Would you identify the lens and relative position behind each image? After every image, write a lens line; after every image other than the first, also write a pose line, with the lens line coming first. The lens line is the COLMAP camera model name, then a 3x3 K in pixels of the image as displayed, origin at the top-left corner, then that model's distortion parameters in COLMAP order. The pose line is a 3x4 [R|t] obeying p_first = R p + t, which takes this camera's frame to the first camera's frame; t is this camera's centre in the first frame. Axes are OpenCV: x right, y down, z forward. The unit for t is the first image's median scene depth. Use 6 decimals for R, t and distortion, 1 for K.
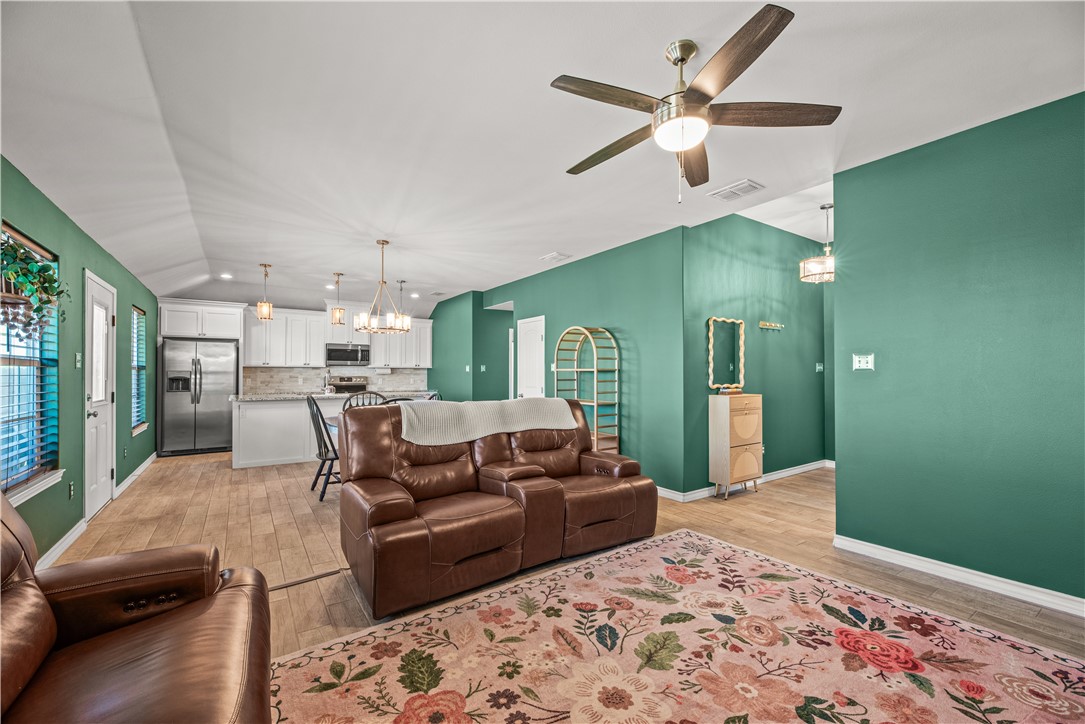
lens RADIAL K [[443.4, 0, 544.6], [0, 443.4, 365.3], [0, 0, 1]] dist [0.000474, 0.000074]
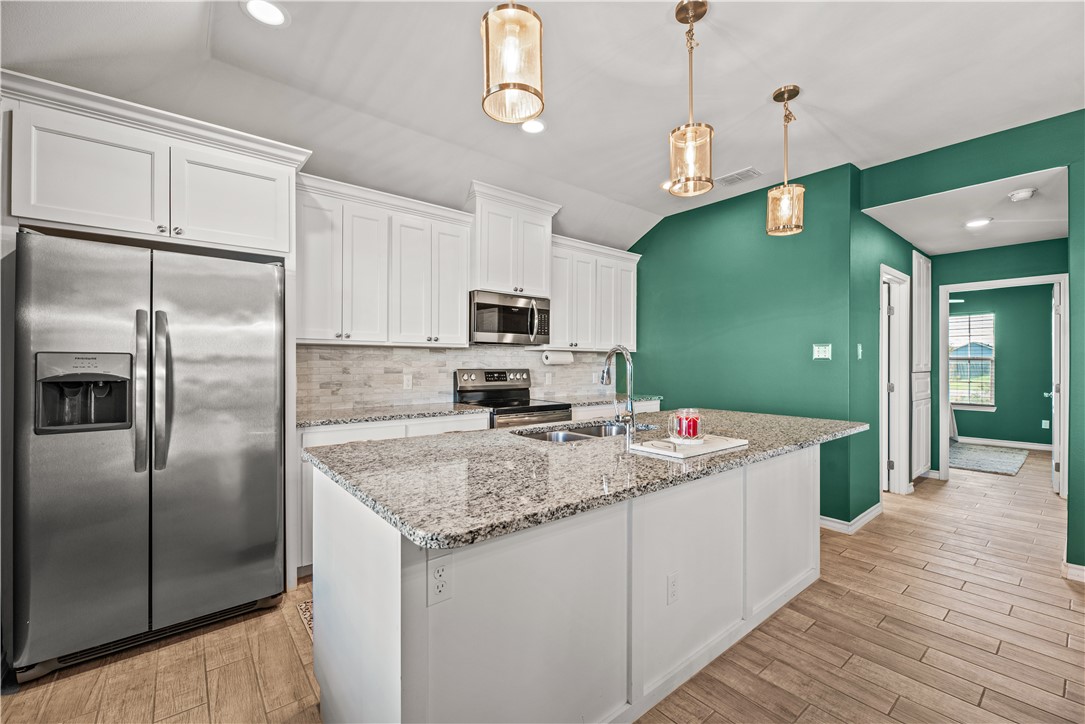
lens RADIAL K [[454.5, 0, 542.5], [0, 454.5, 362.0], [0, 0, 1]] dist [-0.001417, -0.000346]
pose [[0.997274, 0.001772, 0.073771, -0.517937], [-0.003011, 0.999856, 0.016698, 0.011855], [-0.073731, -0.016875, 0.997135, 0.642057]]
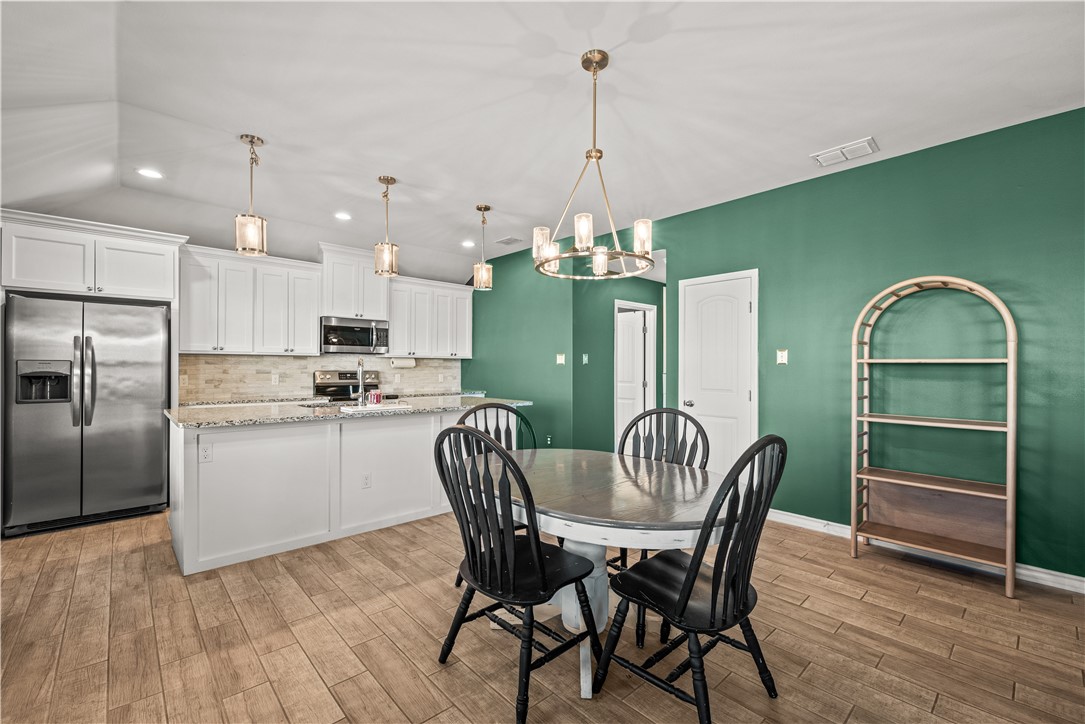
lens RADIAL K [[462.0, 0, 546.8], [0, 462.0, 364.5], [0, 0, 1]] dist [-0.000810, -0.000126]
pose [[0.989075, 0.003837, 0.147364, -0.317945], [-0.005789, 0.999901, 0.012820, 0.007004], [-0.147300, -0.013533, 0.988999, 0.375287]]
